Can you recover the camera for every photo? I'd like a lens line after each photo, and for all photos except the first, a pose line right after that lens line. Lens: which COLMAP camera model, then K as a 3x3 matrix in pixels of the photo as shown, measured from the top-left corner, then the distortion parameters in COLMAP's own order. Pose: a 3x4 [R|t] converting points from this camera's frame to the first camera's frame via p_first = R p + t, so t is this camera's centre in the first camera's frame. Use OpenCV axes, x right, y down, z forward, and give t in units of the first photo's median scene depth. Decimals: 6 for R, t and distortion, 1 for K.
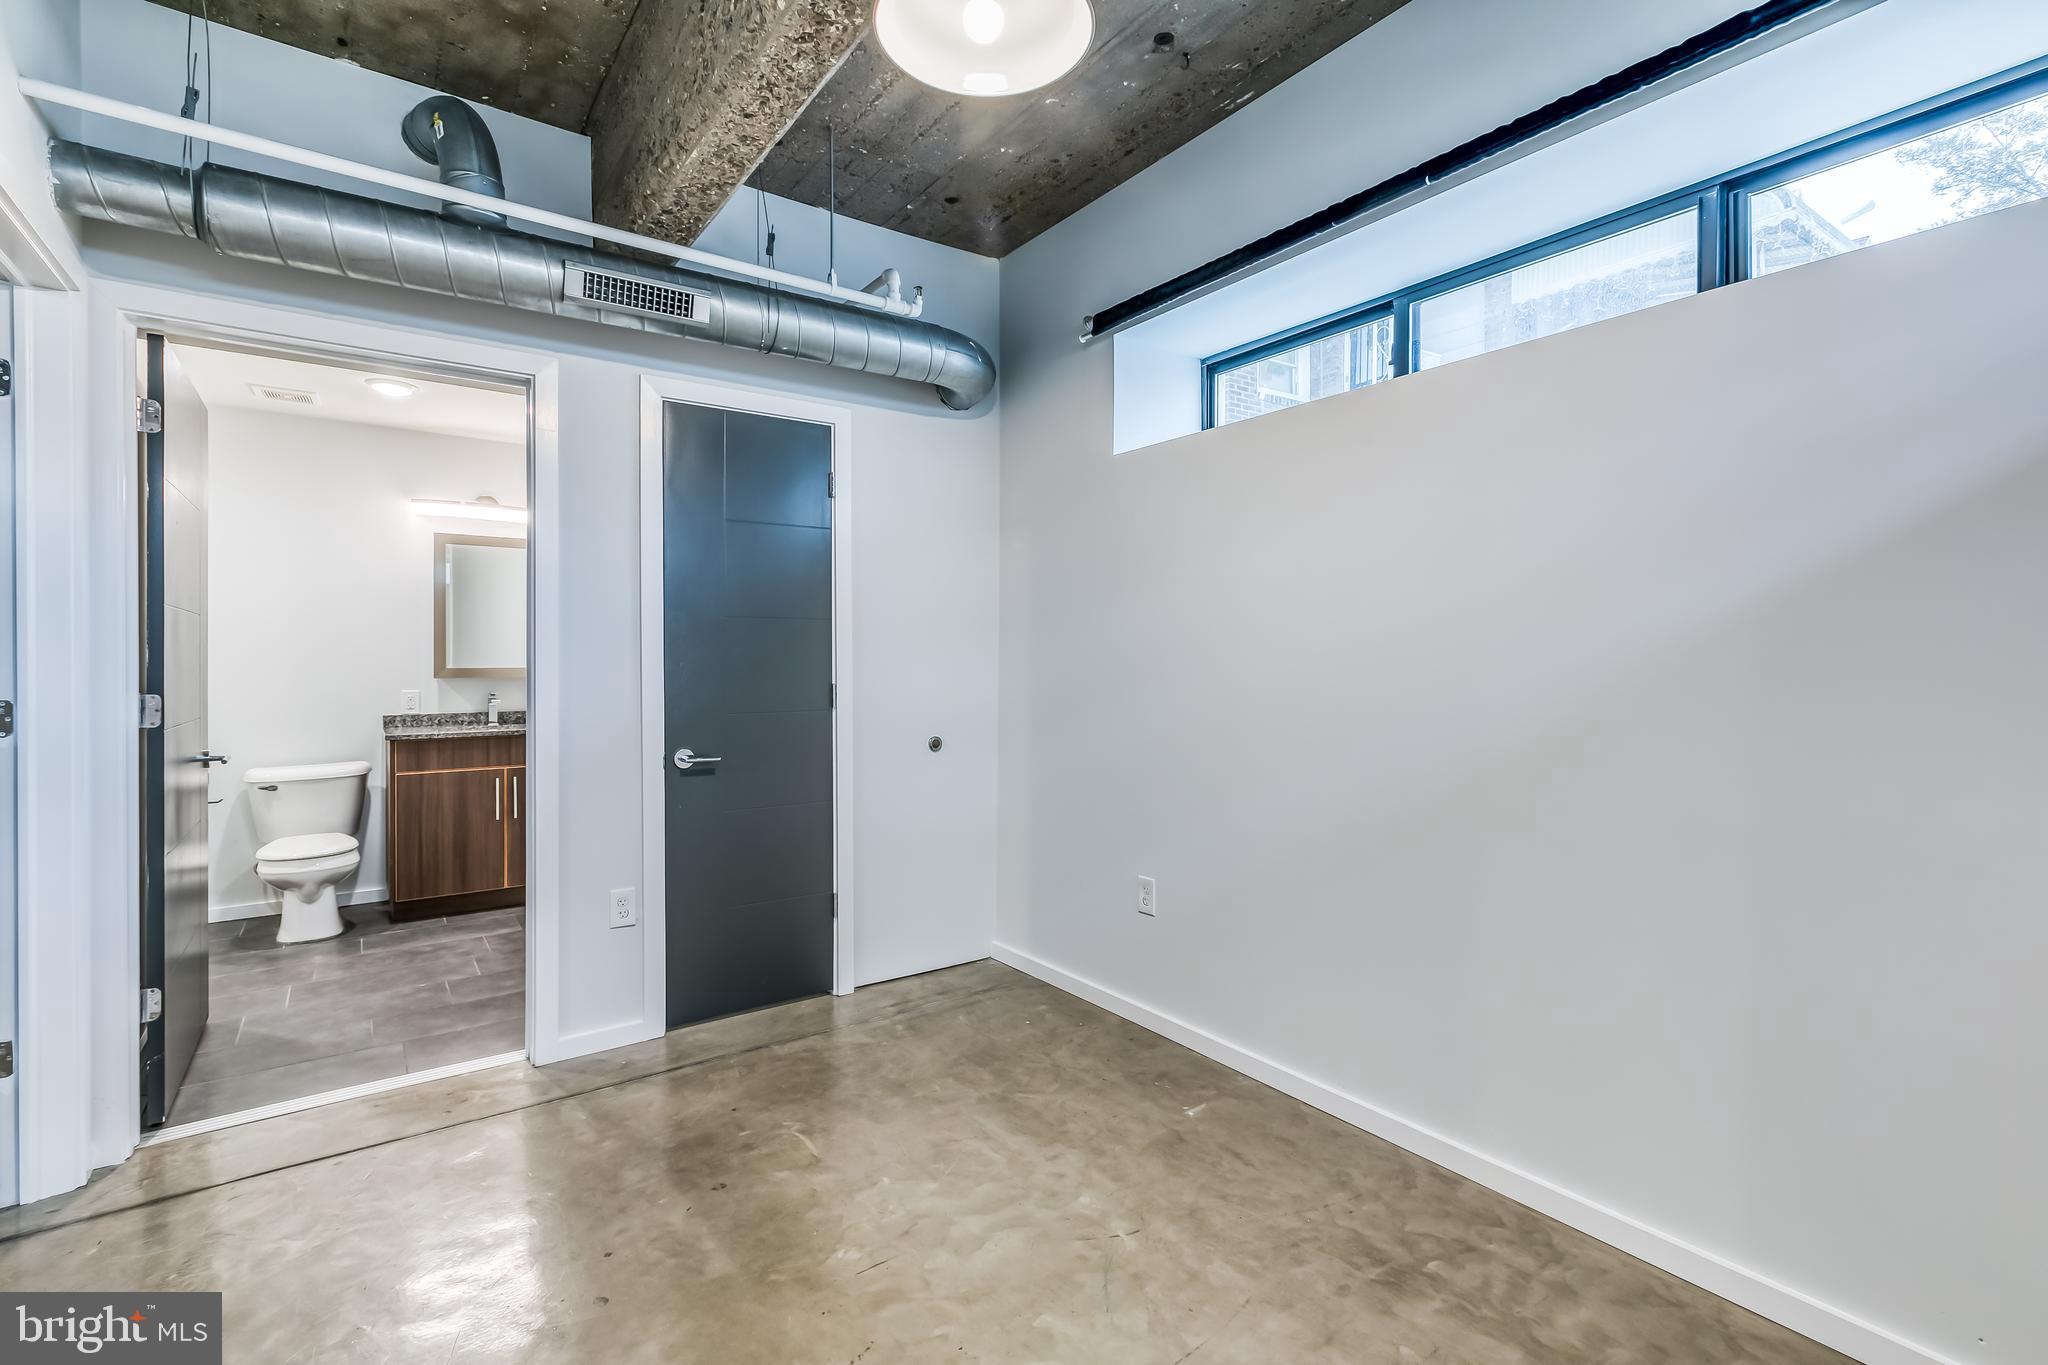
lens RADIAL K [[905.5, 0, 1029.7], [0, 905.5, 645.7], [0, 0, 1]] dist [-0.001880, -0.000330]
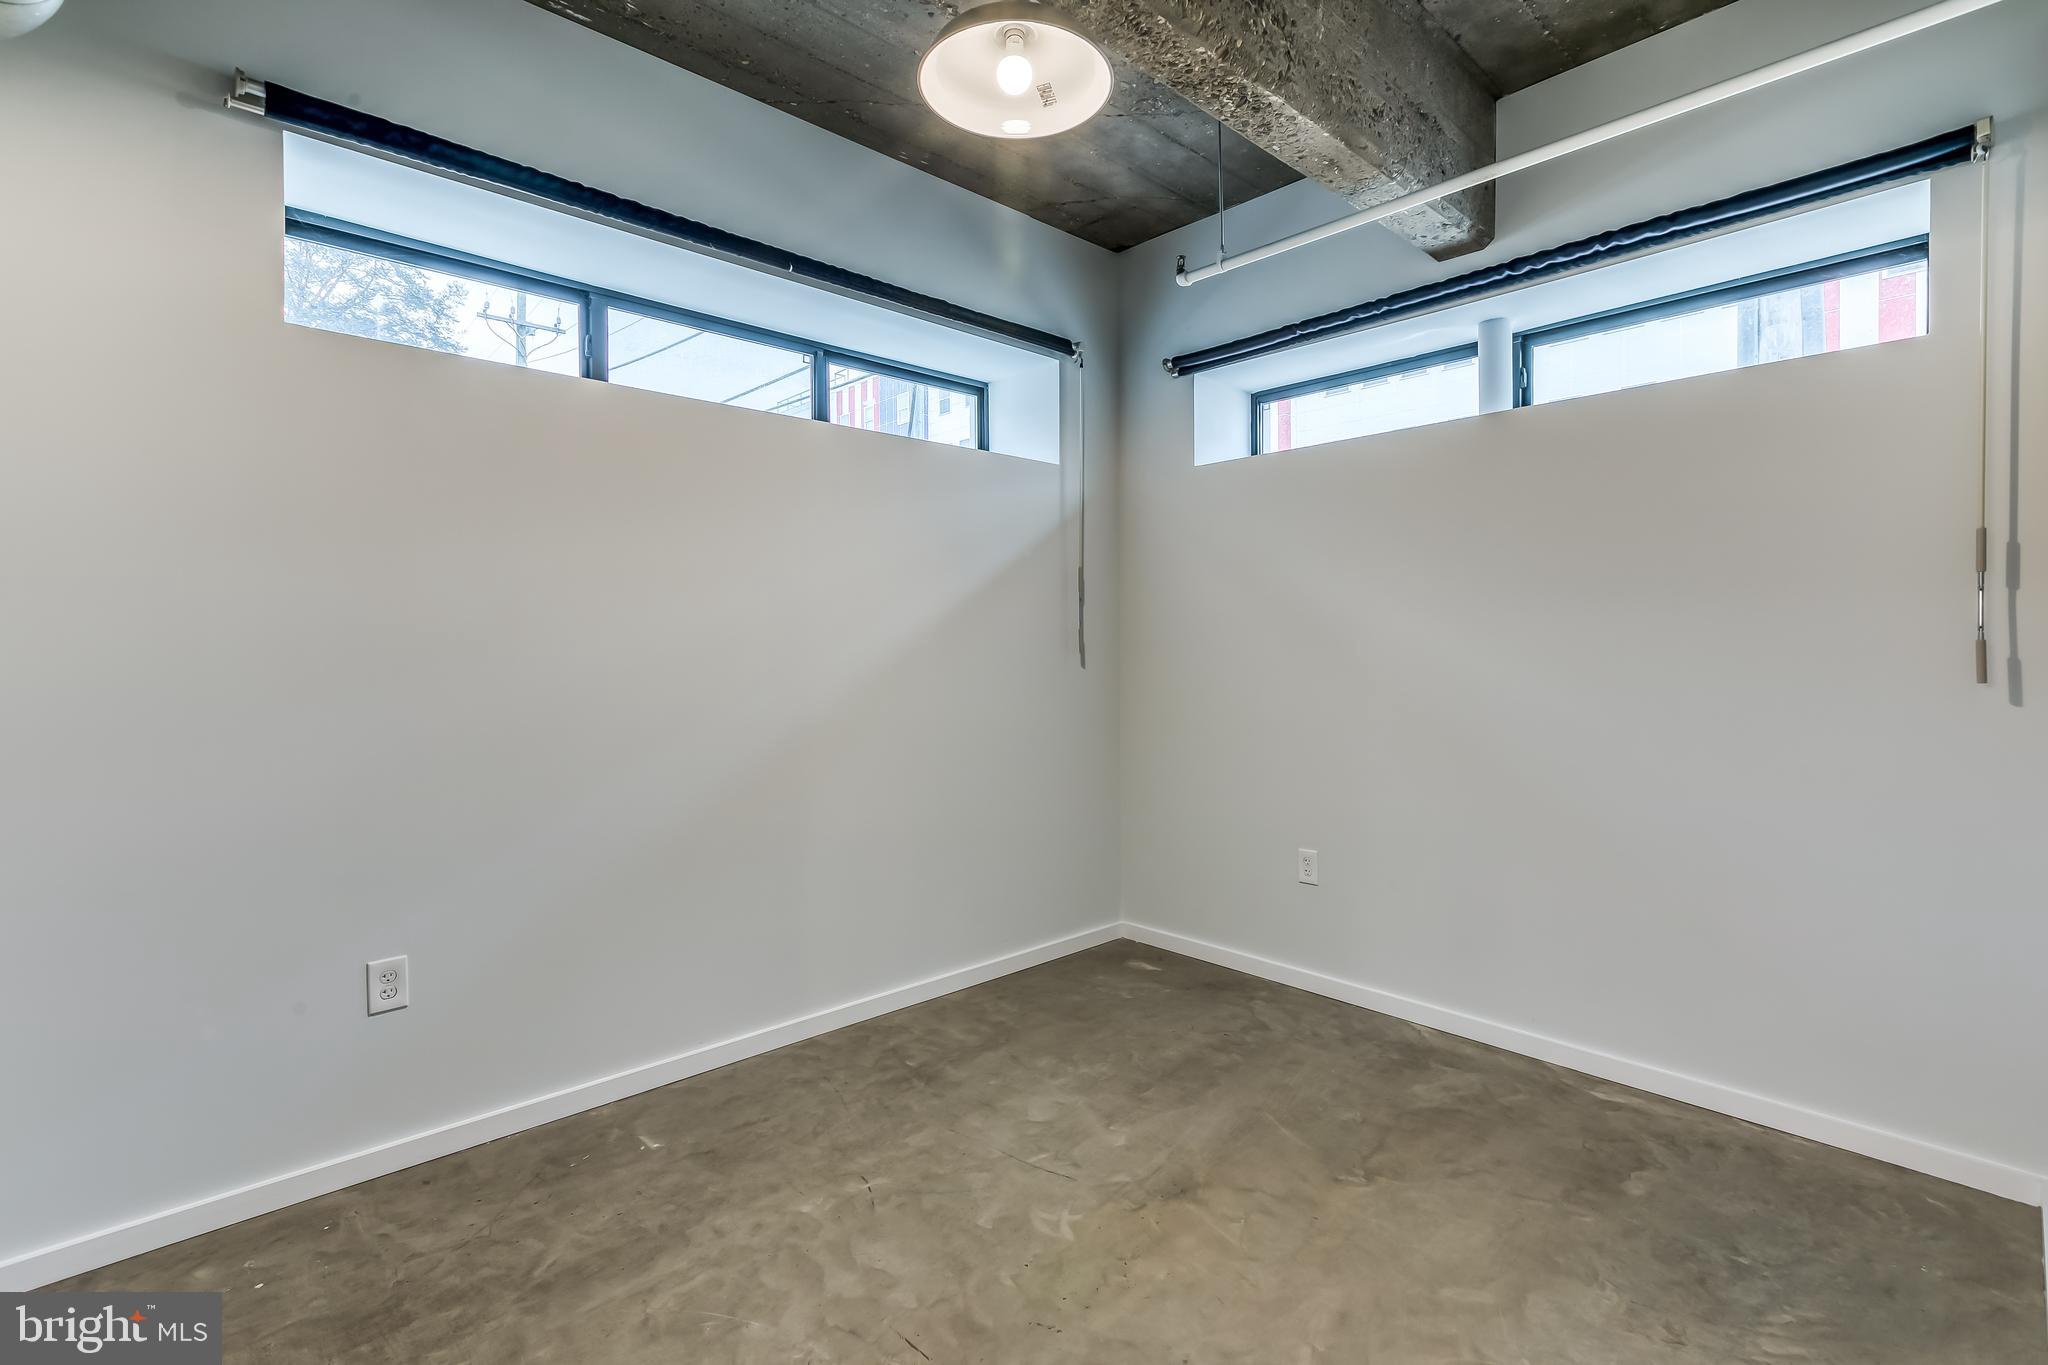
lens RADIAL K [[933.6, 0, 1023.2], [0, 933.6, 661.6], [0, 0, 1]] dist [0.002490, -0.000554]
pose [[-0.112509, -0.016359, 0.993516, -0.776733], [-0.016218, 0.999762, 0.014626, 0.012582], [-0.993518, -0.014467, -0.112747, 0.738391]]
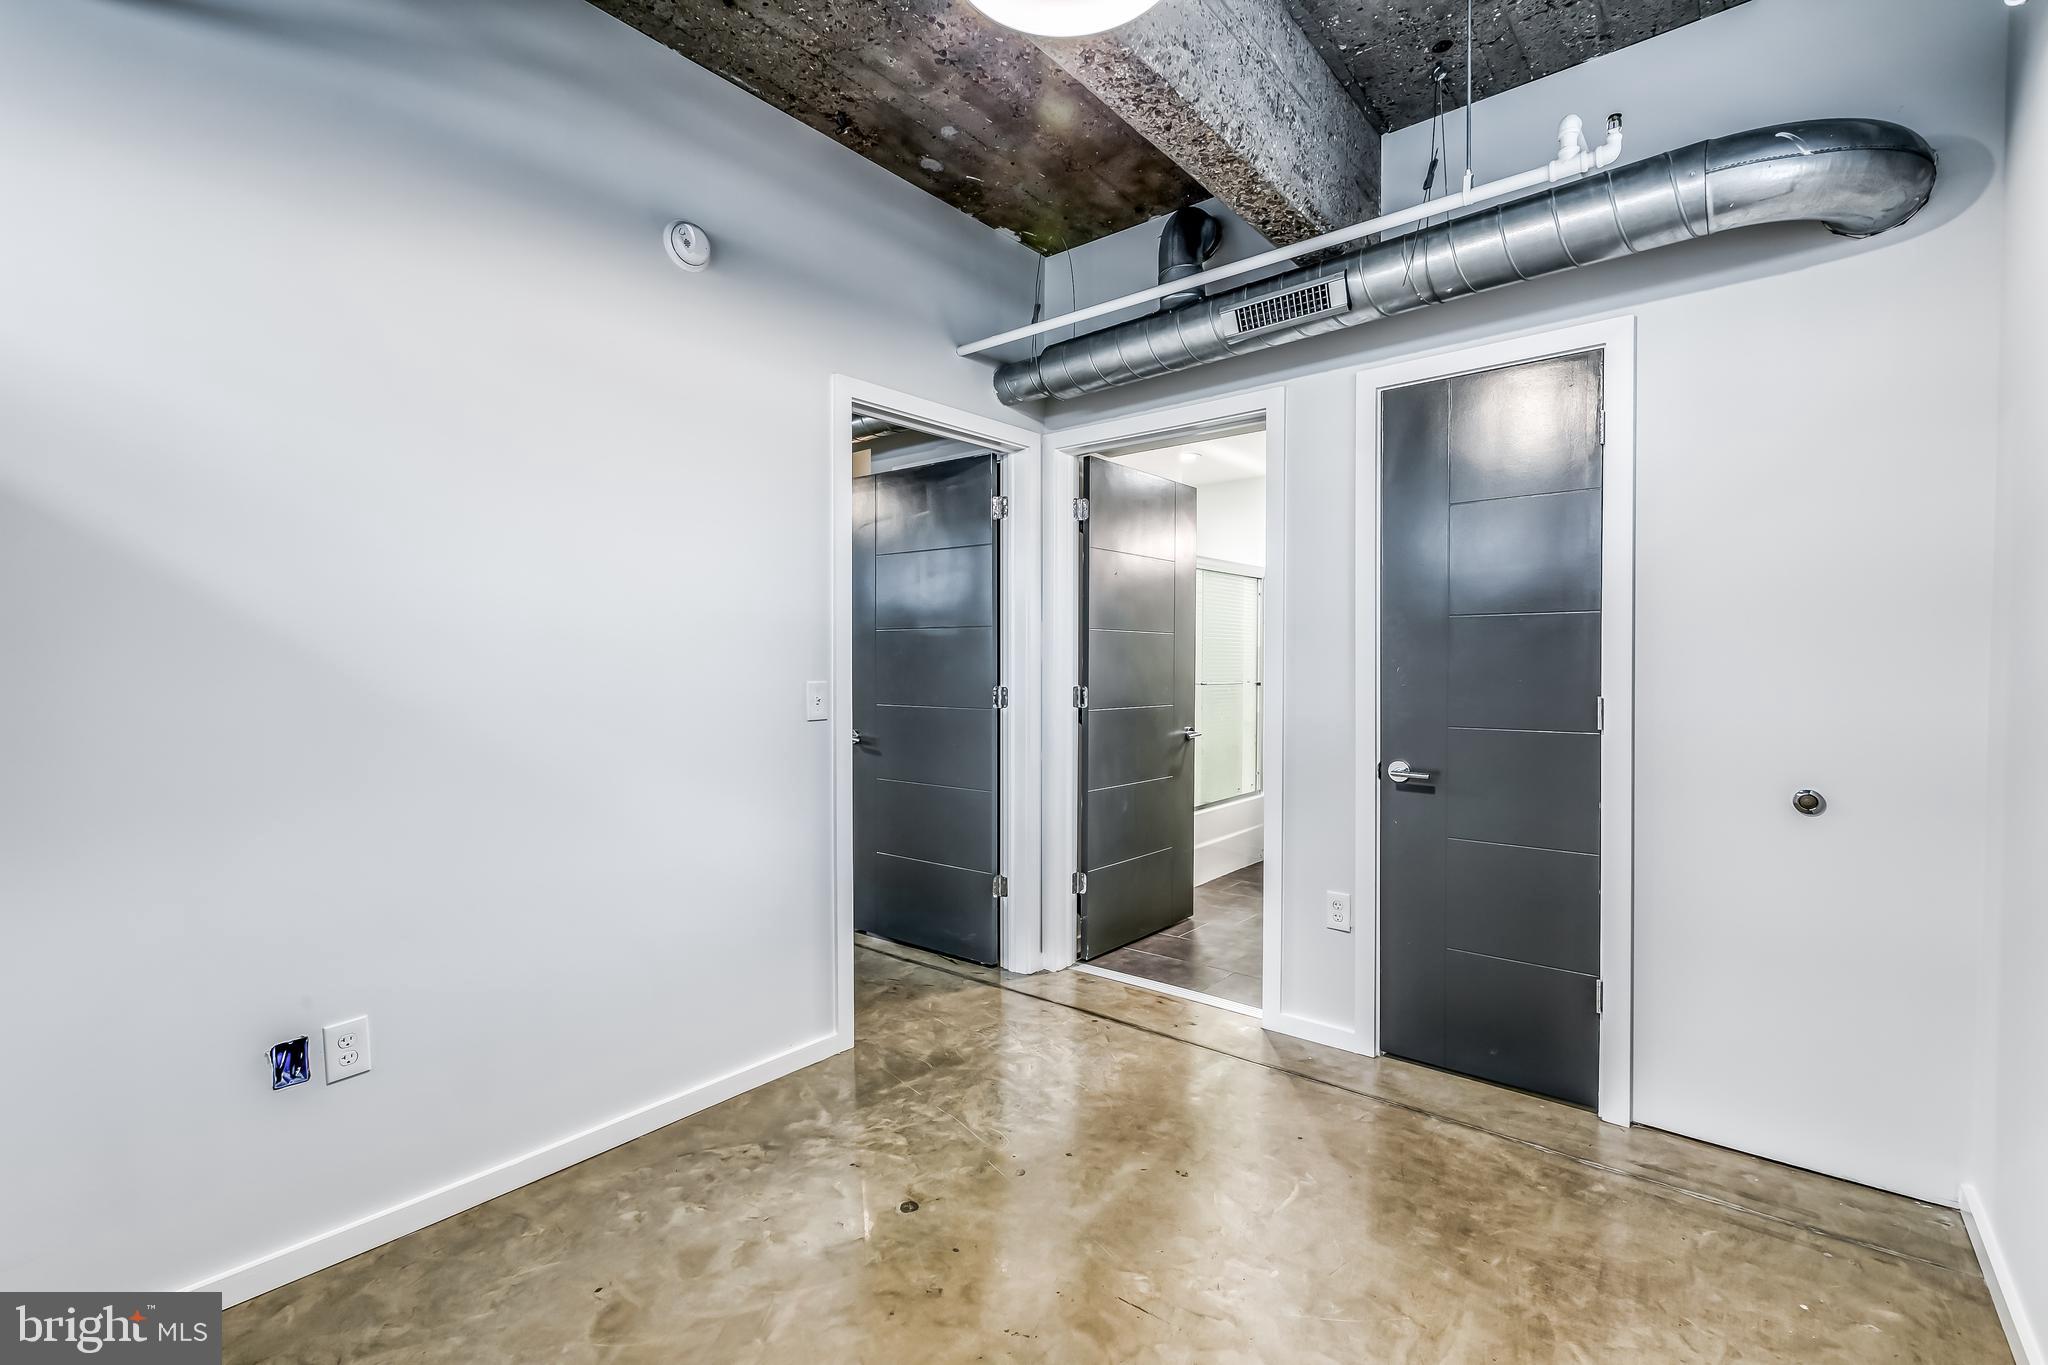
lens RADIAL K [[933.6, 0, 1023.2], [0, 933.6, 661.6], [0, 0, 1]] dist [0.002490, -0.000554]
pose [[0.238671, 0.000416, -0.971101, 0.554117], [0.019790, 0.999790, 0.005292, -0.000670], [0.970899, -0.020482, 0.238612, 0.486556]]
